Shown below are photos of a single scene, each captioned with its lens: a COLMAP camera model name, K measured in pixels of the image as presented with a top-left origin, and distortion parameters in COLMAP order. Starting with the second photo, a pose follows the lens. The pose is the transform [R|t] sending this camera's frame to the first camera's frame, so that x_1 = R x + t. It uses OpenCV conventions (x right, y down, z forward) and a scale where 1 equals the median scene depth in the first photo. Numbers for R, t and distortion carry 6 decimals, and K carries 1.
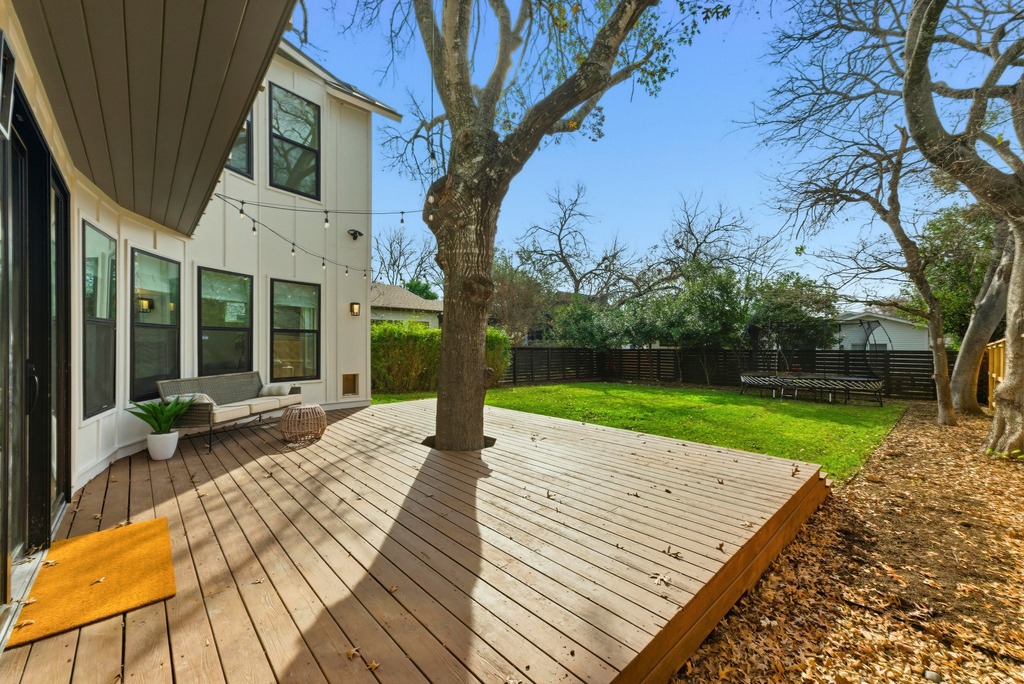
lens RADIAL K [[408.3, 0, 510.0], [0, 408.3, 342.5], [0, 0, 1]] dist [-0.003383, 0.000659]
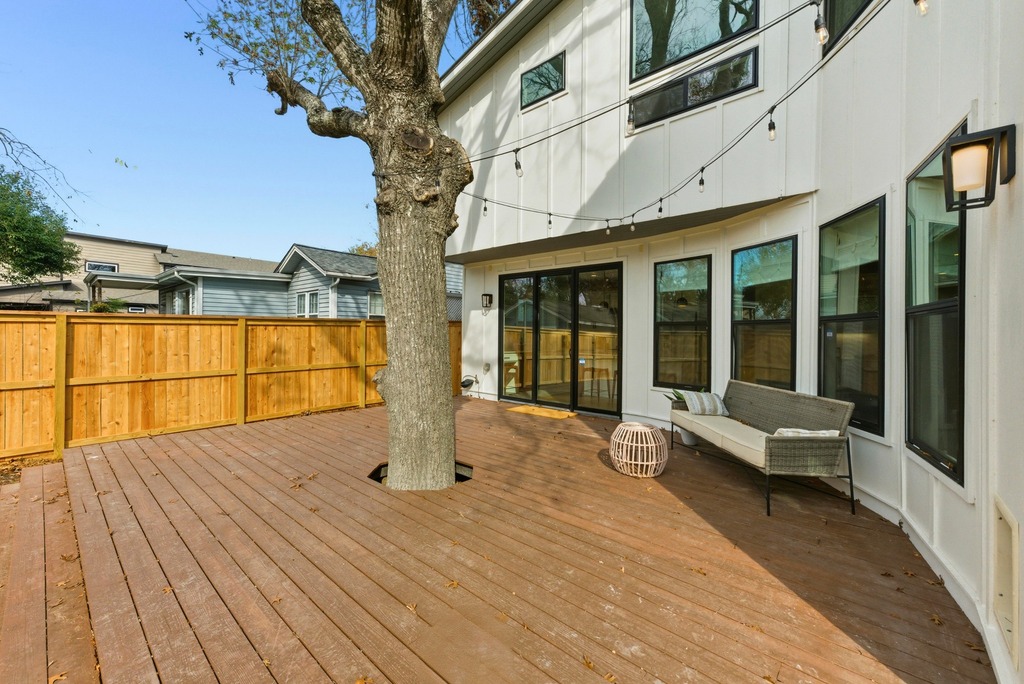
lens RADIAL K [[408.3, 0, 516.9], [0, 408.3, 338.9], [0, 0, 1]] dist [-0.003383, 0.000659]
pose [[-0.993088, -0.024474, -0.114790, -0.215749], [-0.026068, 0.999583, 0.012406, -0.007419], [0.114439, 0.015313, -0.993312, 1.918117]]
